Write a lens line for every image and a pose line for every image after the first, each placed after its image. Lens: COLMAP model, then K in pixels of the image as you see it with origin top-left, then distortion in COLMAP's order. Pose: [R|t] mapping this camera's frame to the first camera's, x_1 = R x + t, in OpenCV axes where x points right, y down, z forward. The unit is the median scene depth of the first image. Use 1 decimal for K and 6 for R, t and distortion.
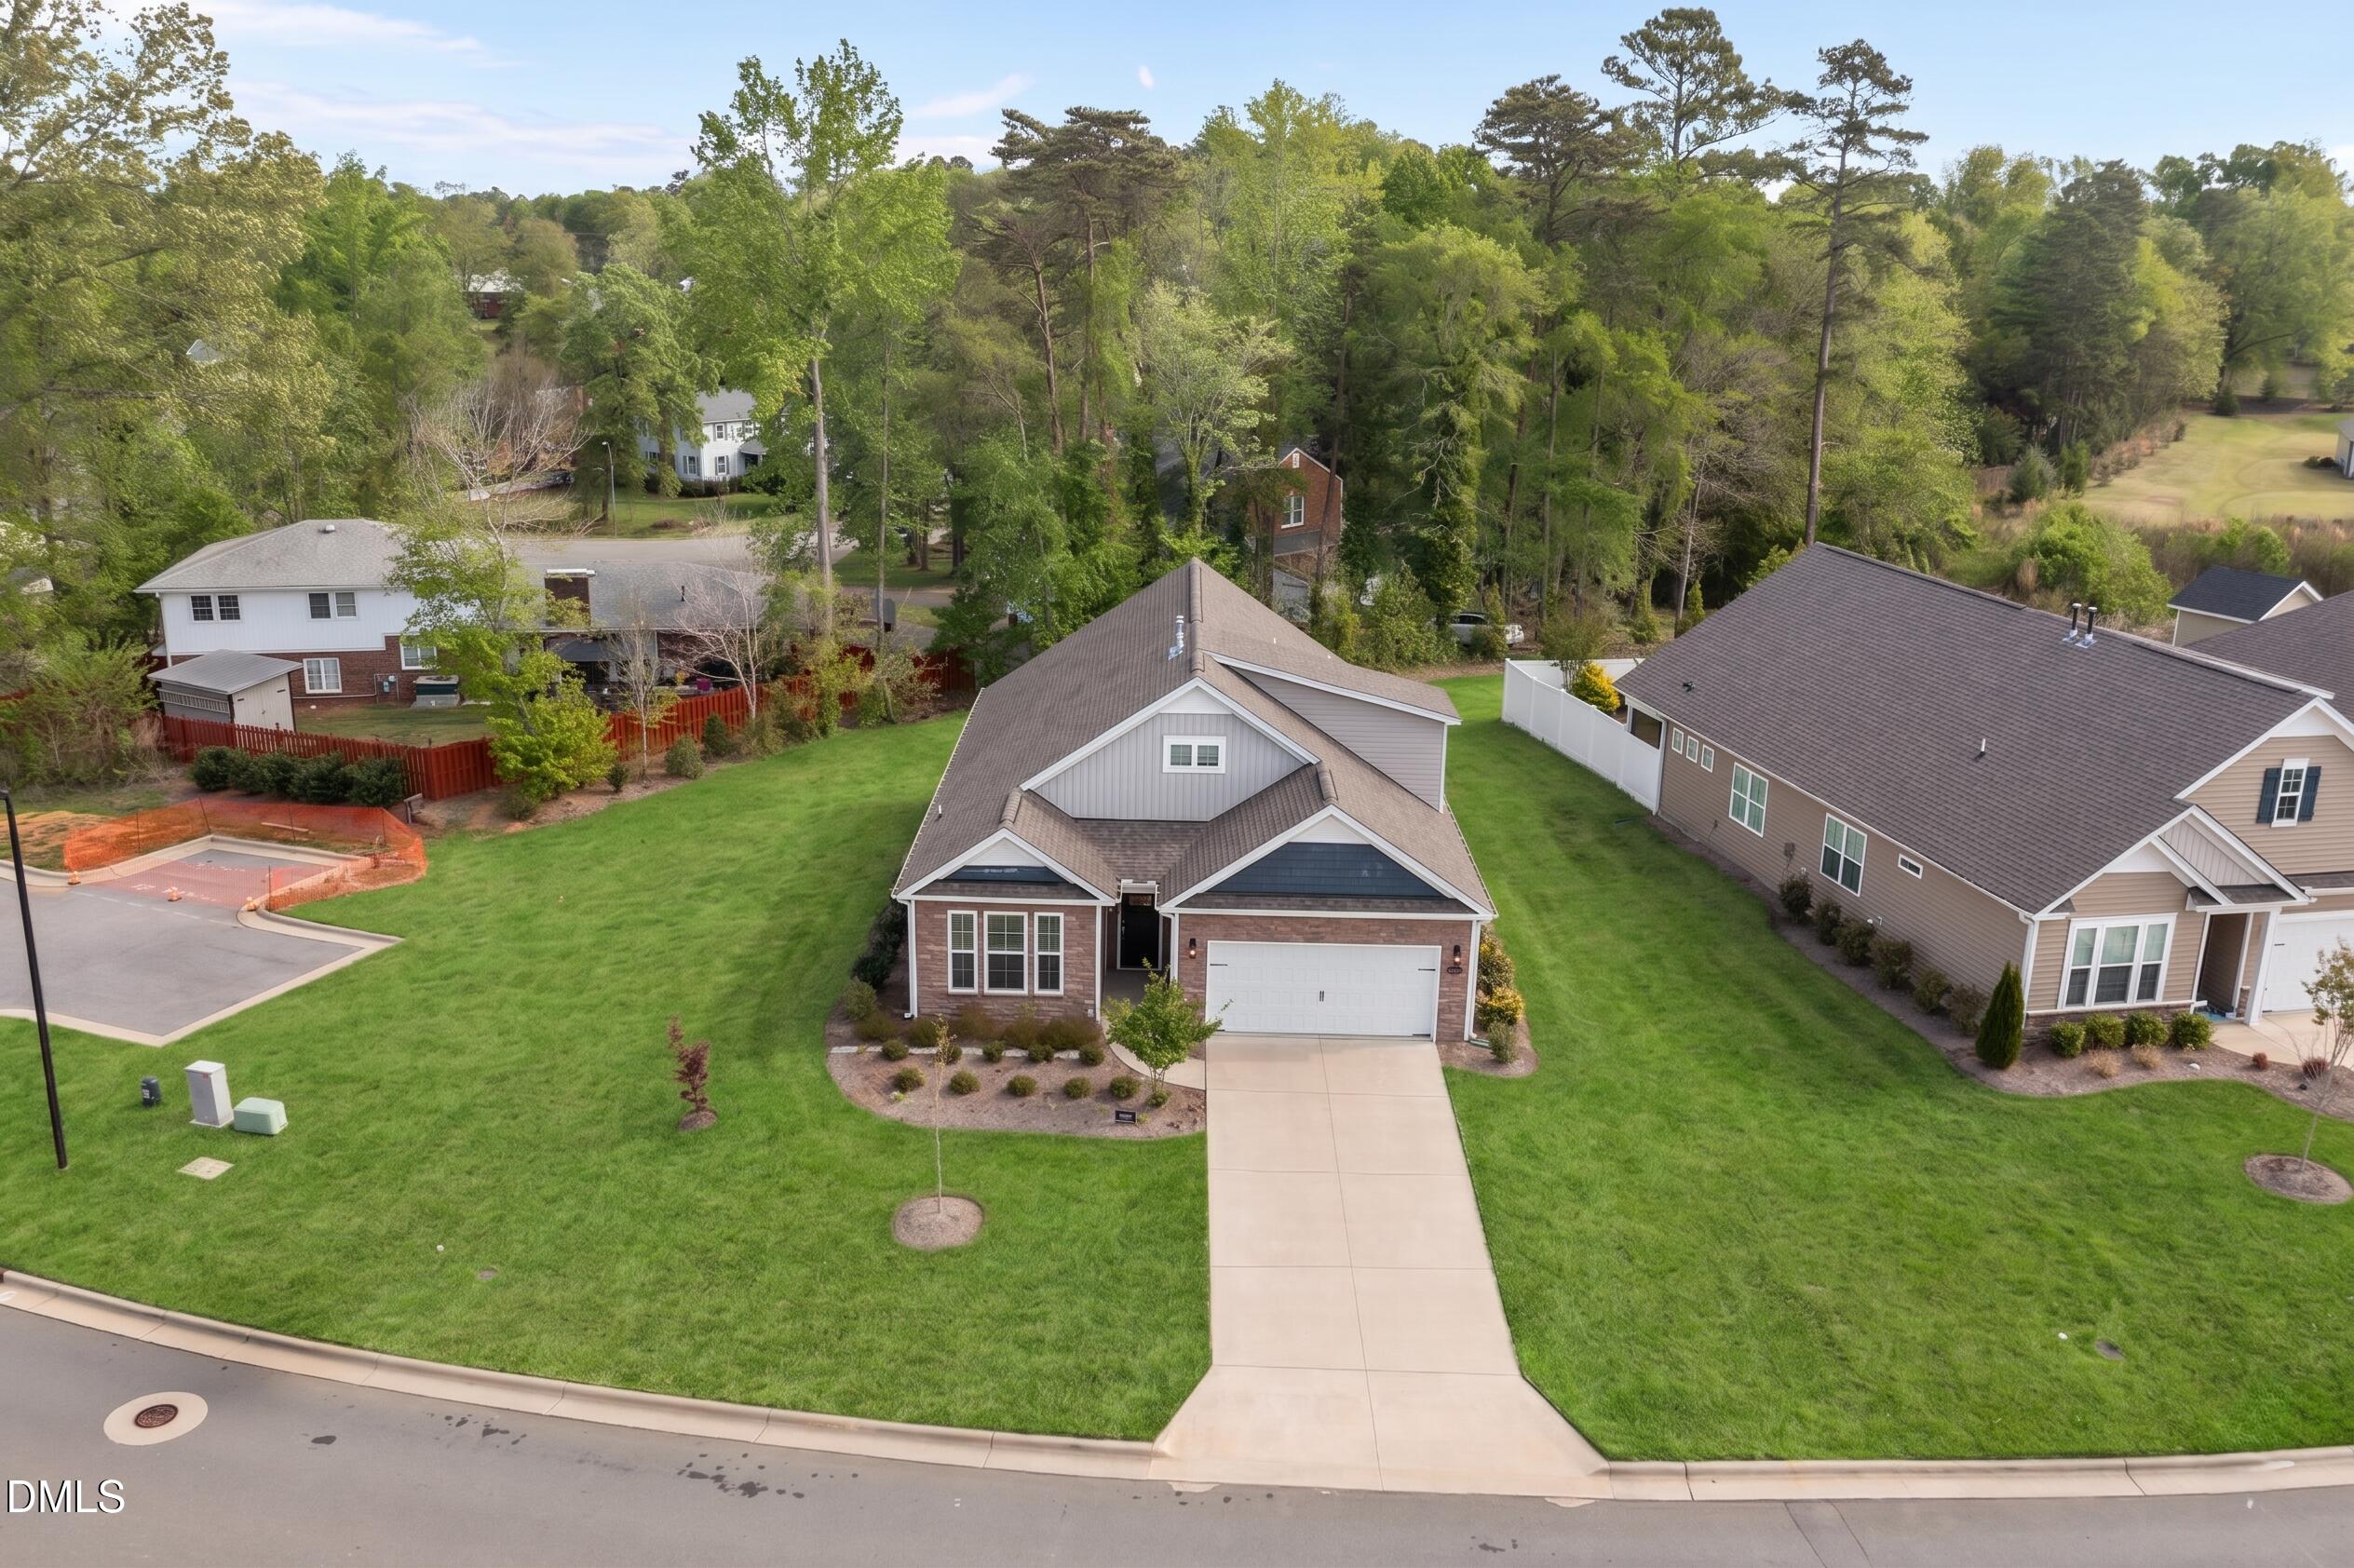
lens RADIAL K [[1913.3, 0, 1174.5], [0, 1913.3, 794.1], [0, 0, 1]] dist [-0.012220, -0.001361]
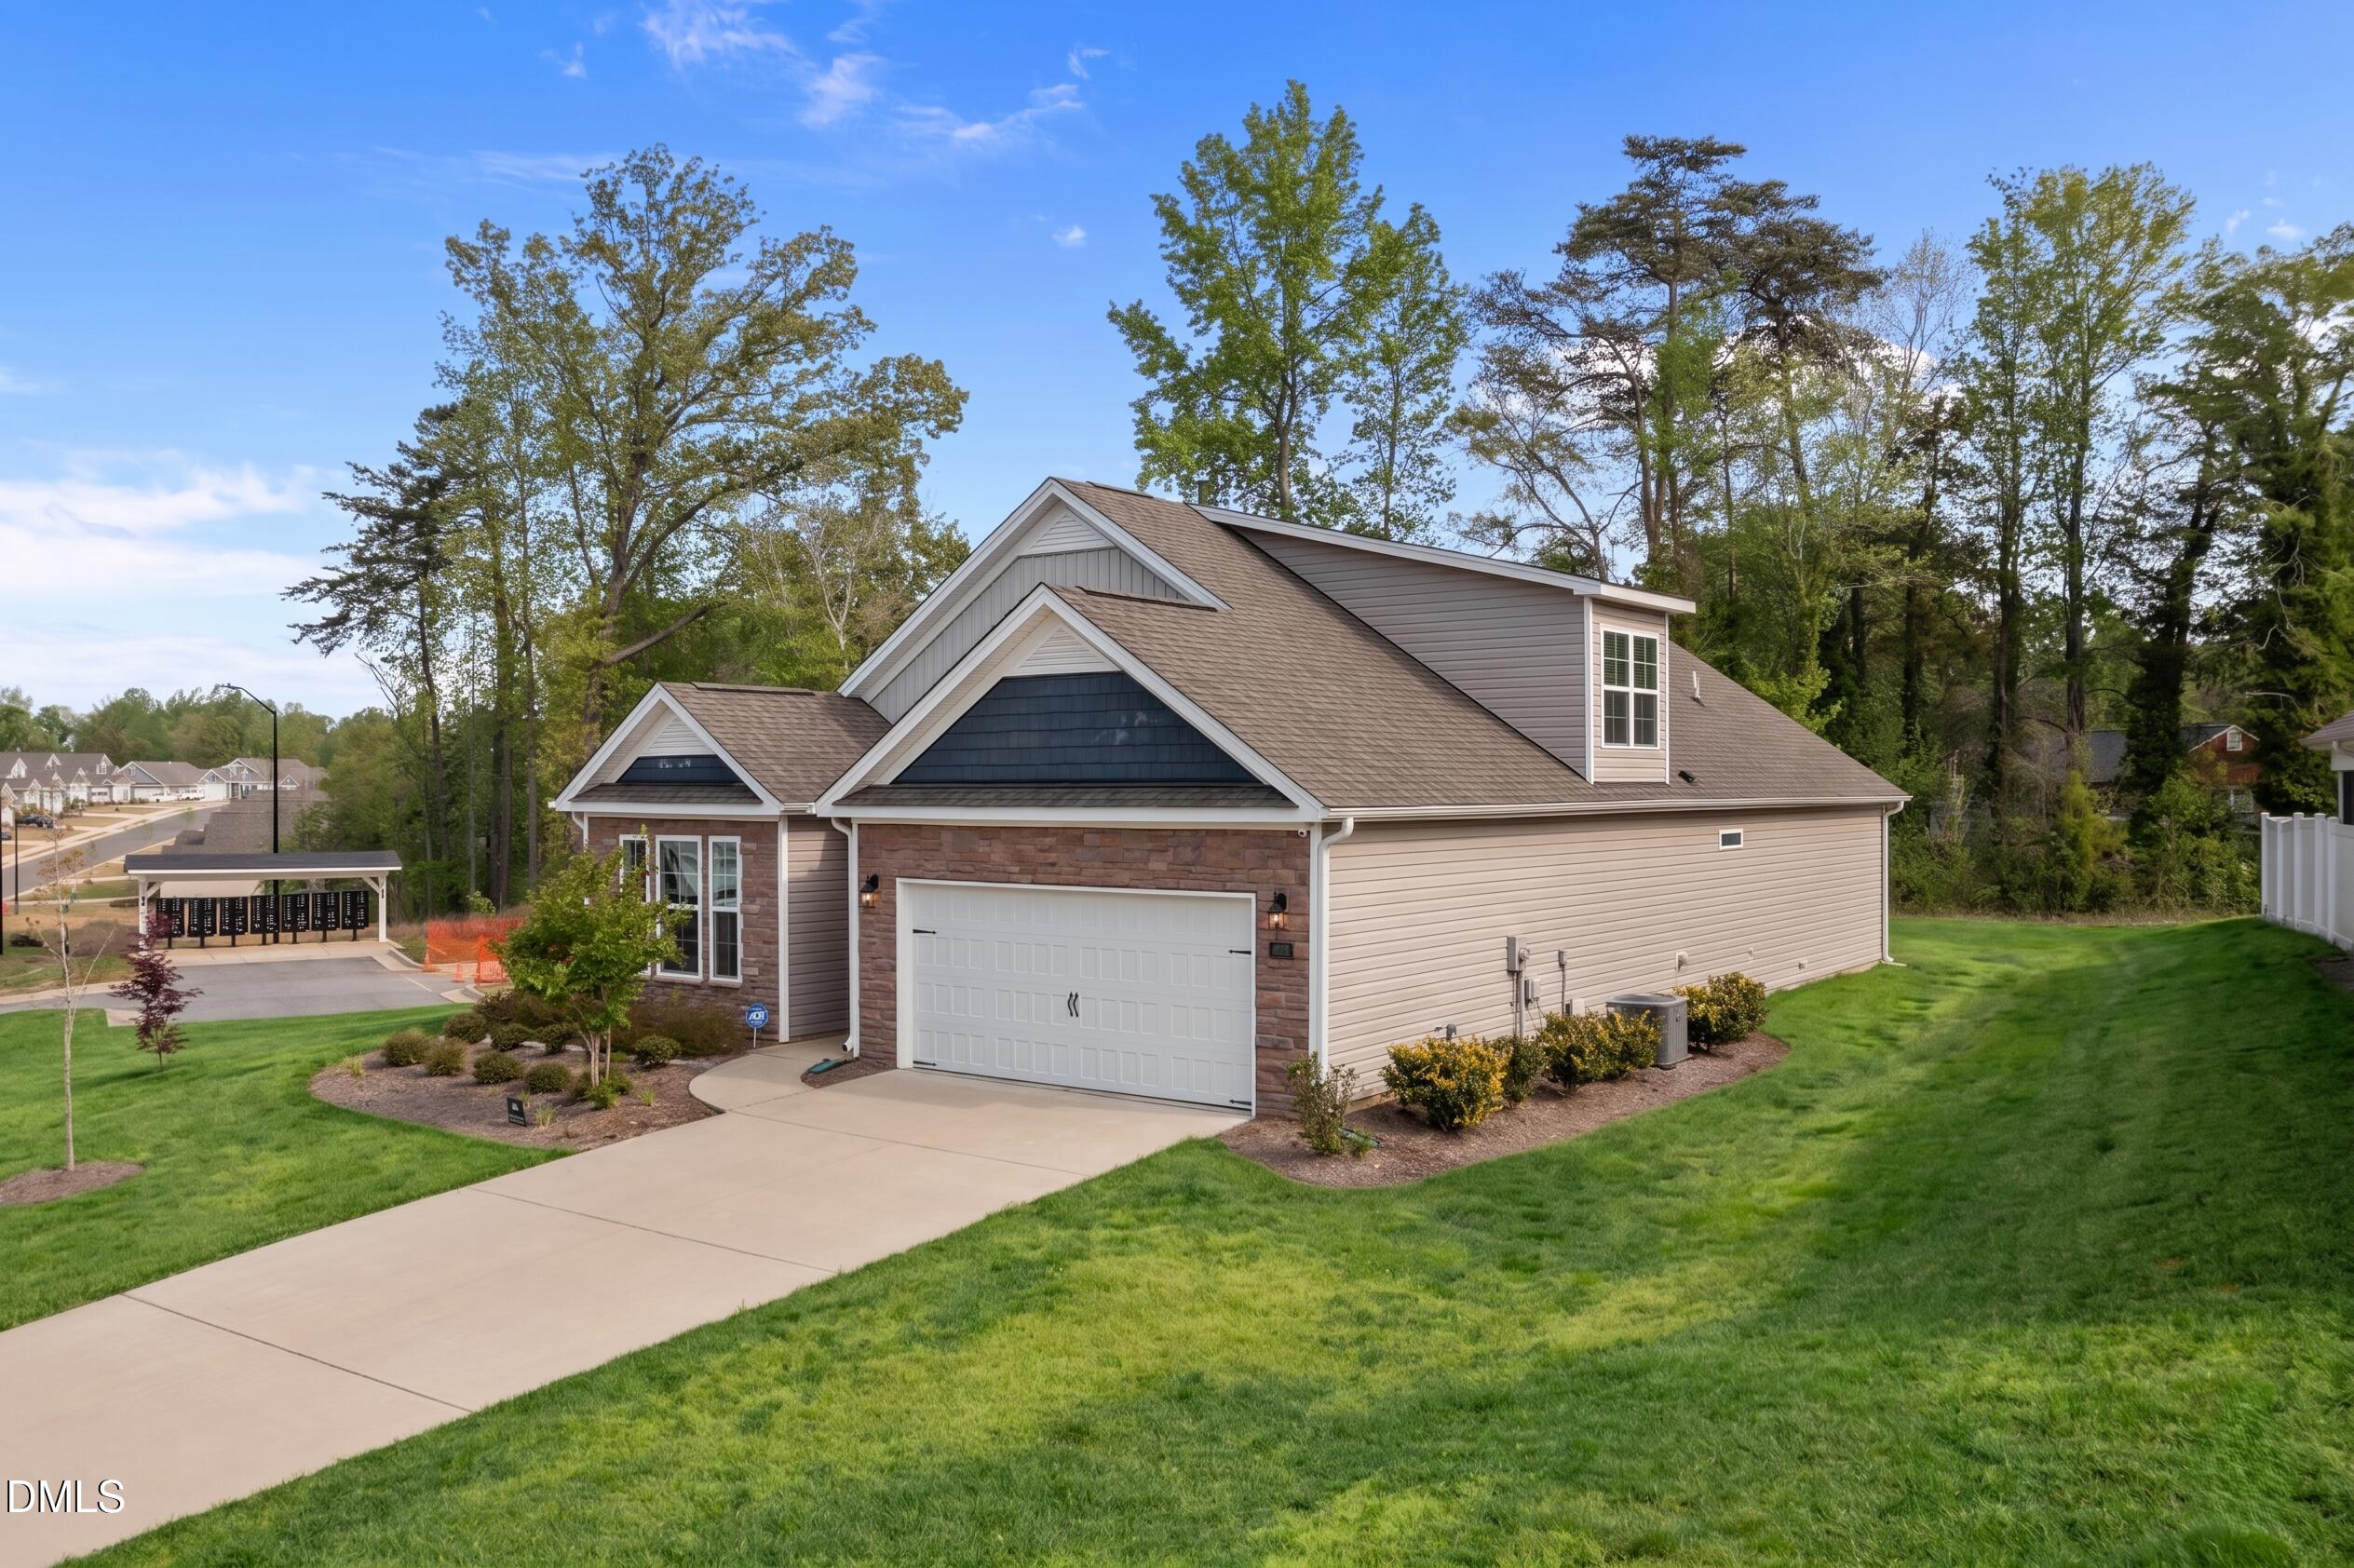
lens RADIAL K [[1817.7, 0, 1179.5], [0, 1817.7, 780.5], [0, 0, 1]] dist [-0.004955, 0.007471]
pose [[0.805568, -0.024668, -0.591990, 0.385860], [-0.146774, 0.959684, -0.239717, 0.161144], [0.574036, 0.279997, 0.769470, 0.645493]]
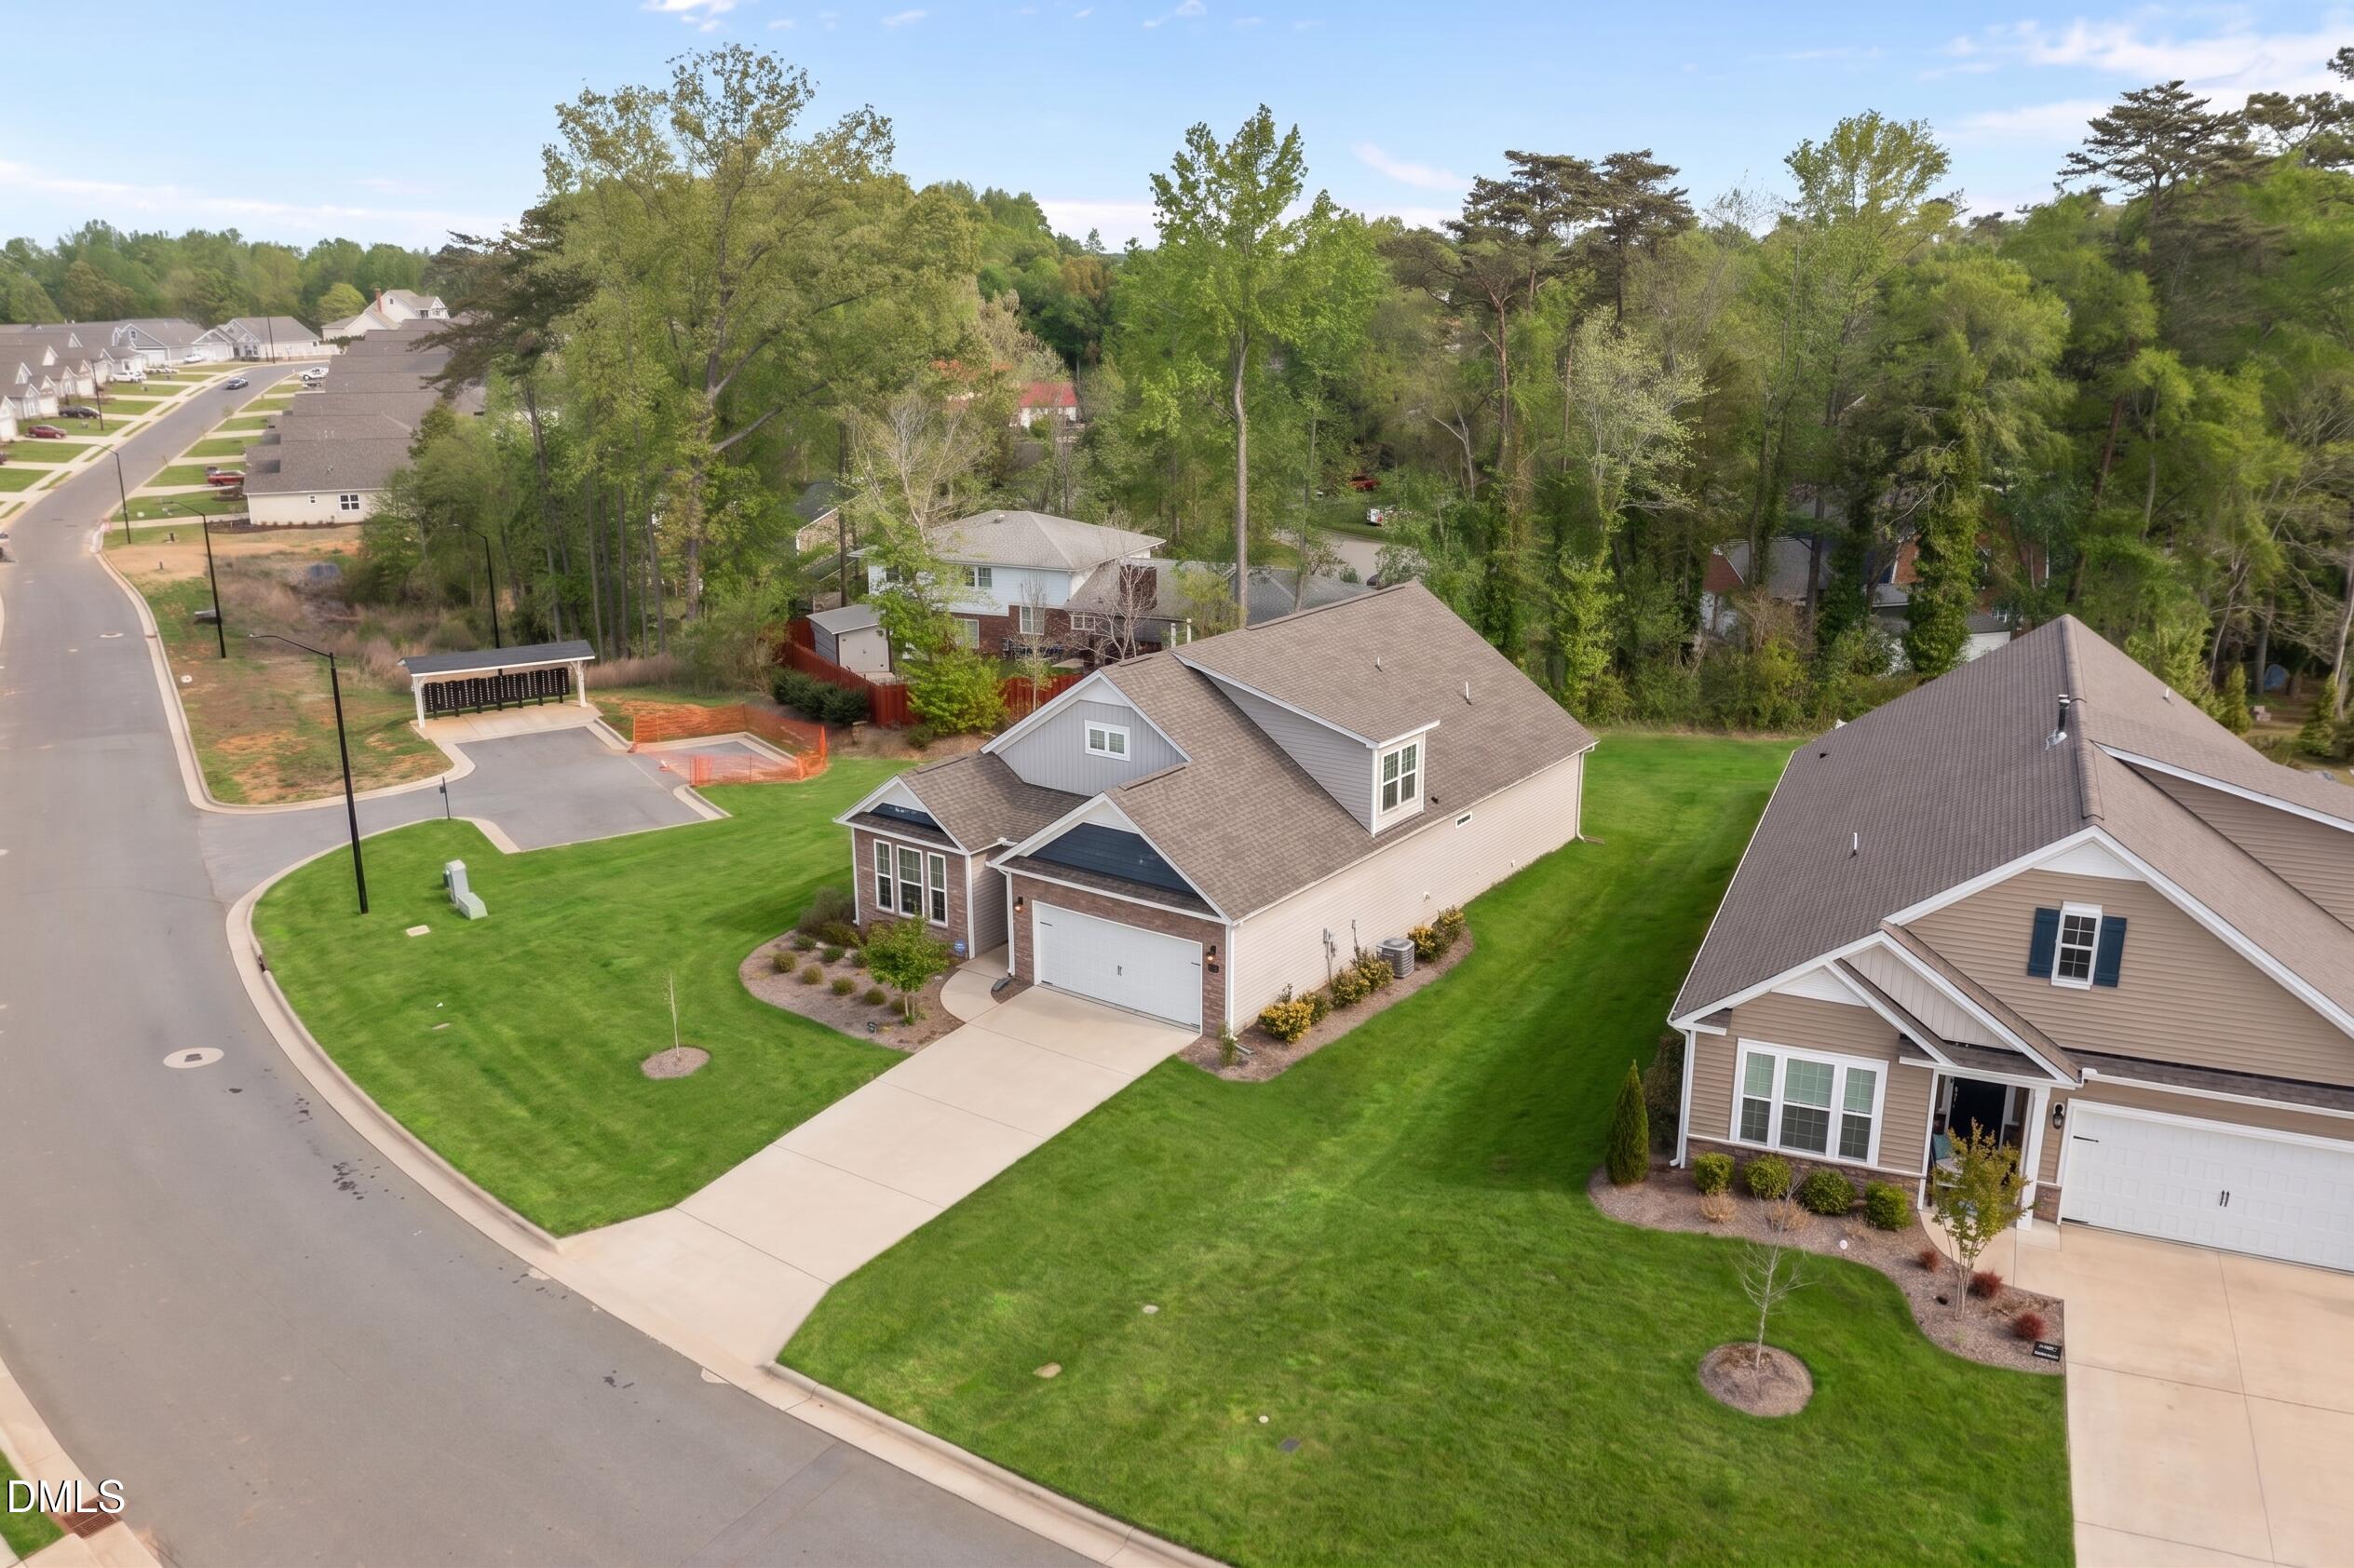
lens RADIAL K [[1817.7, 0, 1197.8], [0, 1817.7, 769.4], [0, 0, 1]] dist [-0.004955, 0.007471]
pose [[0.817981, 0.129964, -0.560371, 0.685696], [-0.142727, 0.989536, 0.021158, -0.035812], [0.557257, 0.062673, 0.827971, 0.167000]]
